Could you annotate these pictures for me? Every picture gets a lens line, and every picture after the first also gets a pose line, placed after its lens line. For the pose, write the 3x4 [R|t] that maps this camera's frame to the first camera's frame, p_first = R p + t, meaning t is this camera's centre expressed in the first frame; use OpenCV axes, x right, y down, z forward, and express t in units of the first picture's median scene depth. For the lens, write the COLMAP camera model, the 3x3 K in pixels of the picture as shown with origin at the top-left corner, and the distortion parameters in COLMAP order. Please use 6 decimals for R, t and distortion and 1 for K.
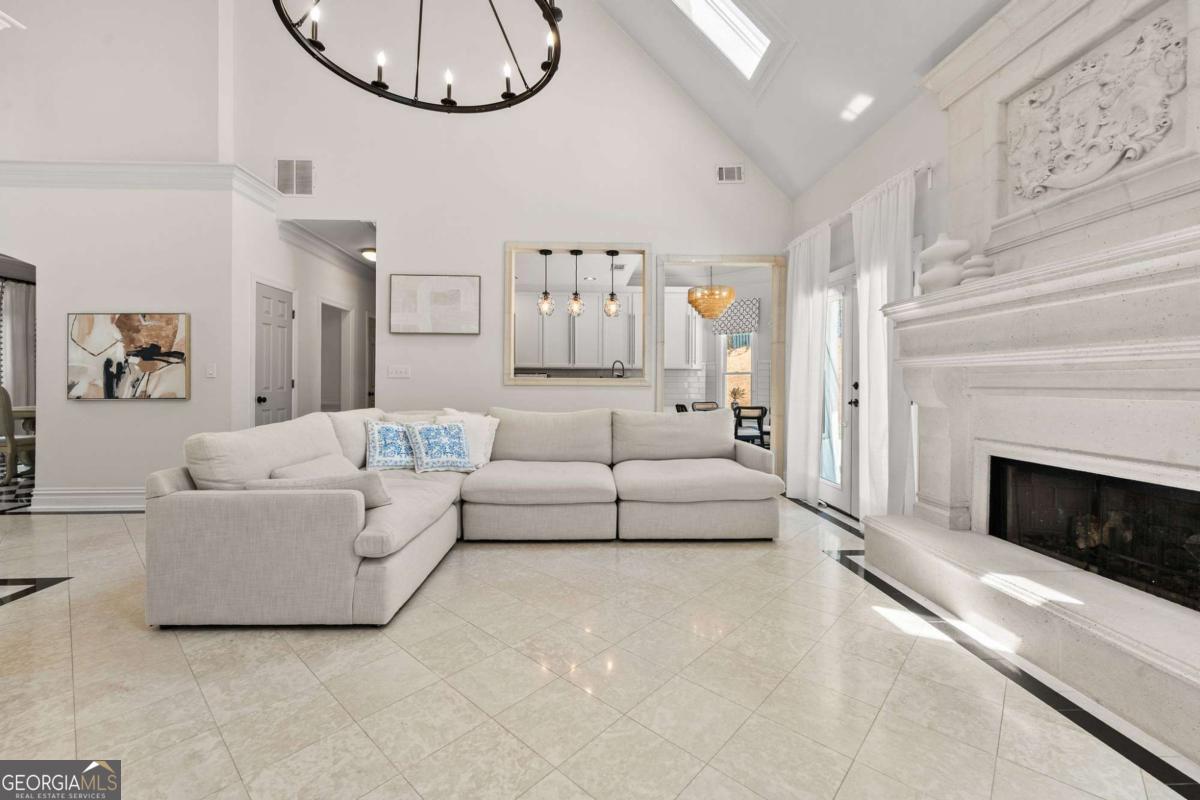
lens RADIAL K [[491.2, 0, 592.6], [0, 491.2, 382.1], [0, 0, 1]] dist [0.000613, -0.001502]
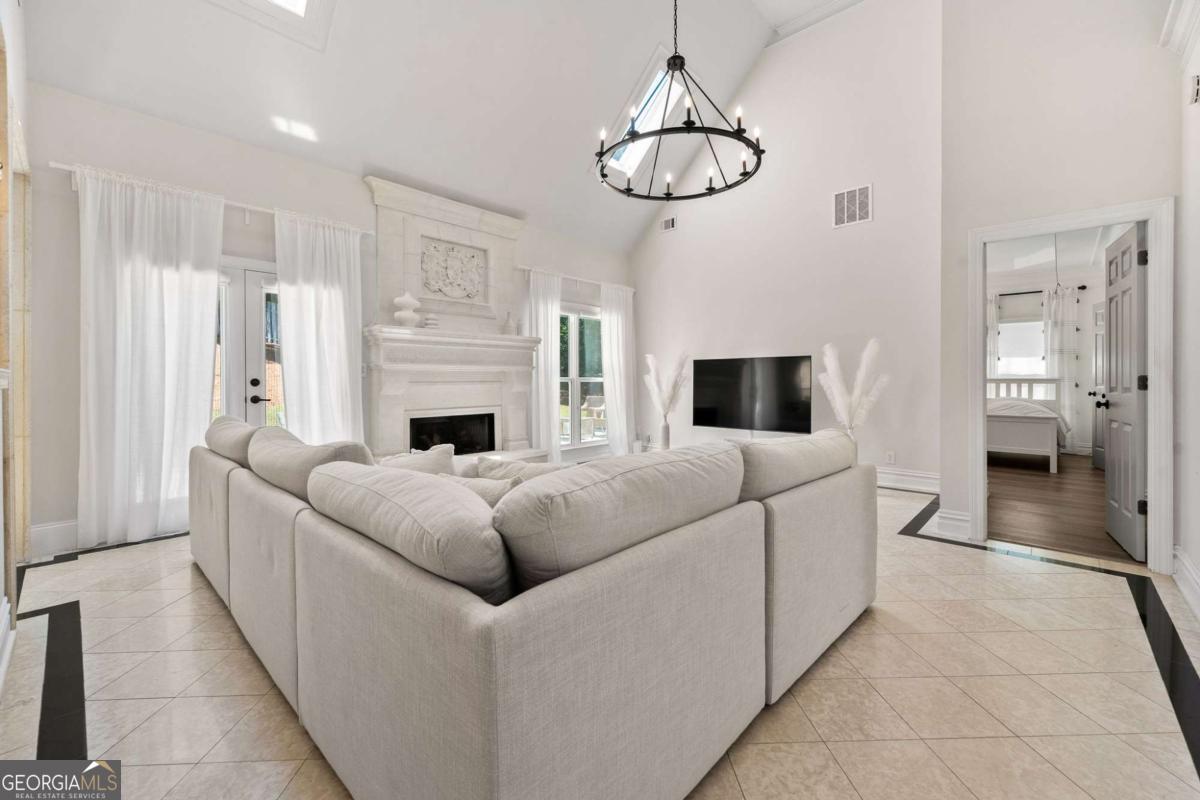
lens RADIAL K [[491.2, 0, 604.4], [0, 491.2, 379.0], [0, 0, 1]] dist [0.000613, -0.001502]
pose [[-0.722498, -0.005197, 0.691354, -0.751032], [-0.004050, 0.999986, 0.003285, -0.006447], [-0.691362, -0.000427, -0.722509, 1.367749]]
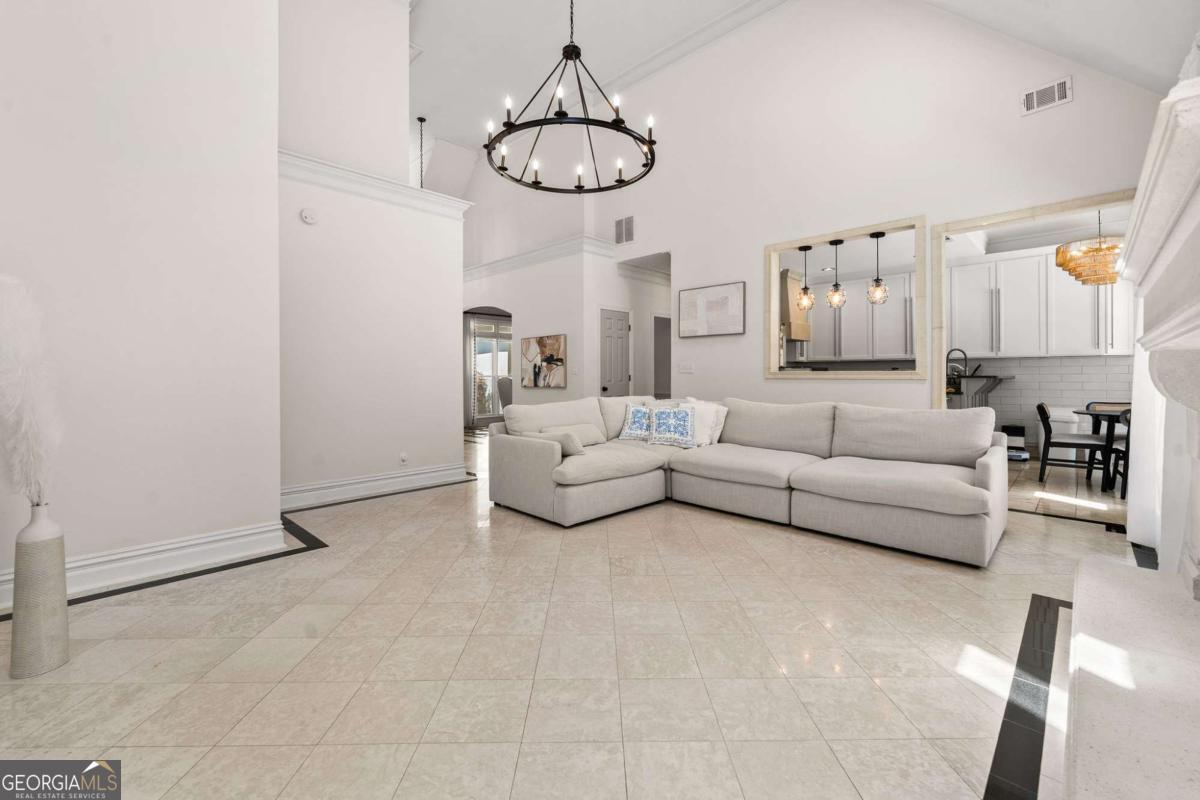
lens RADIAL K [[491.2, 0, 595.6], [0, 491.2, 374.2], [0, 0, 1]] dist [0.000613, -0.001502]
pose [[0.679158, -0.008646, -0.733941, 0.521042], [0.005662, 0.999963, -0.006540, 0.002092], [0.733970, 0.000287, 0.679182, -0.018514]]
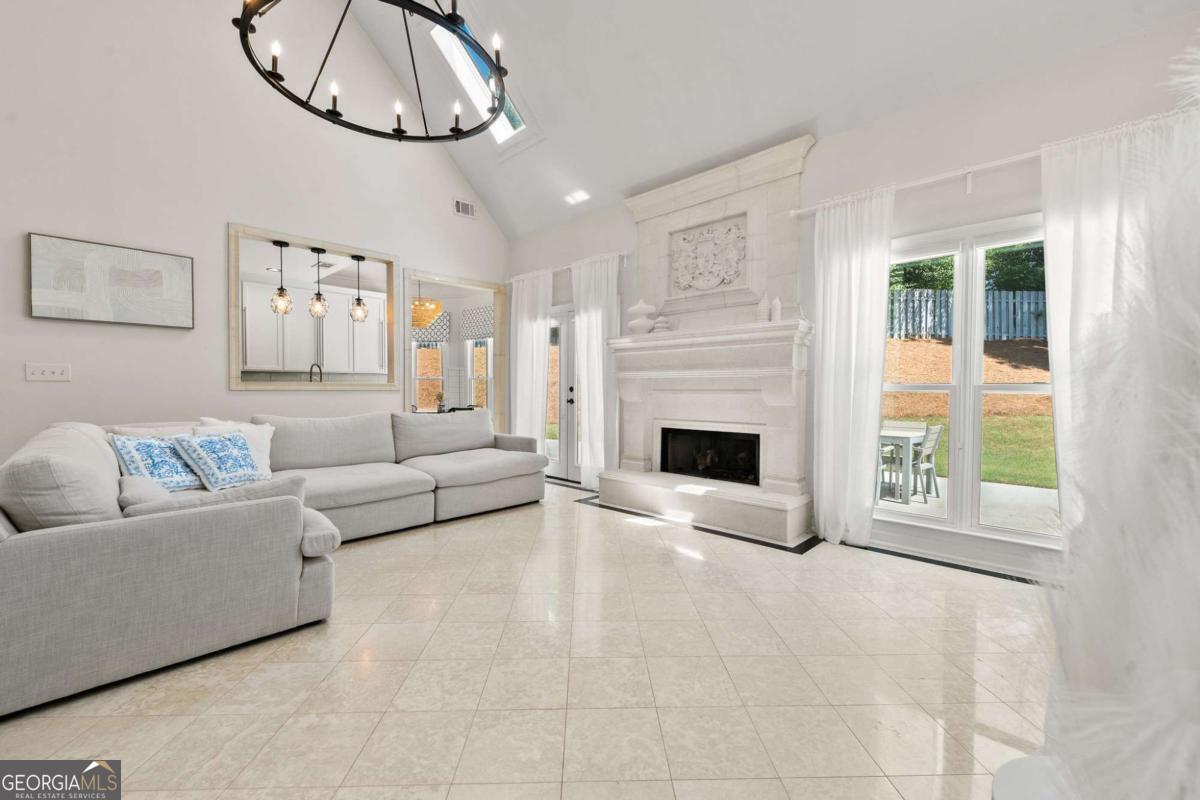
lens RADIAL K [[491.2, 0, 594.8], [0, 491.2, 398.7], [0, 0, 1]] dist [0.000613, -0.001502]
pose [[0.717752, -0.017232, 0.696085, -0.462657], [0.000015, 0.999694, 0.024732, -0.000523], [-0.696298, -0.017741, 0.717533, -0.089567]]
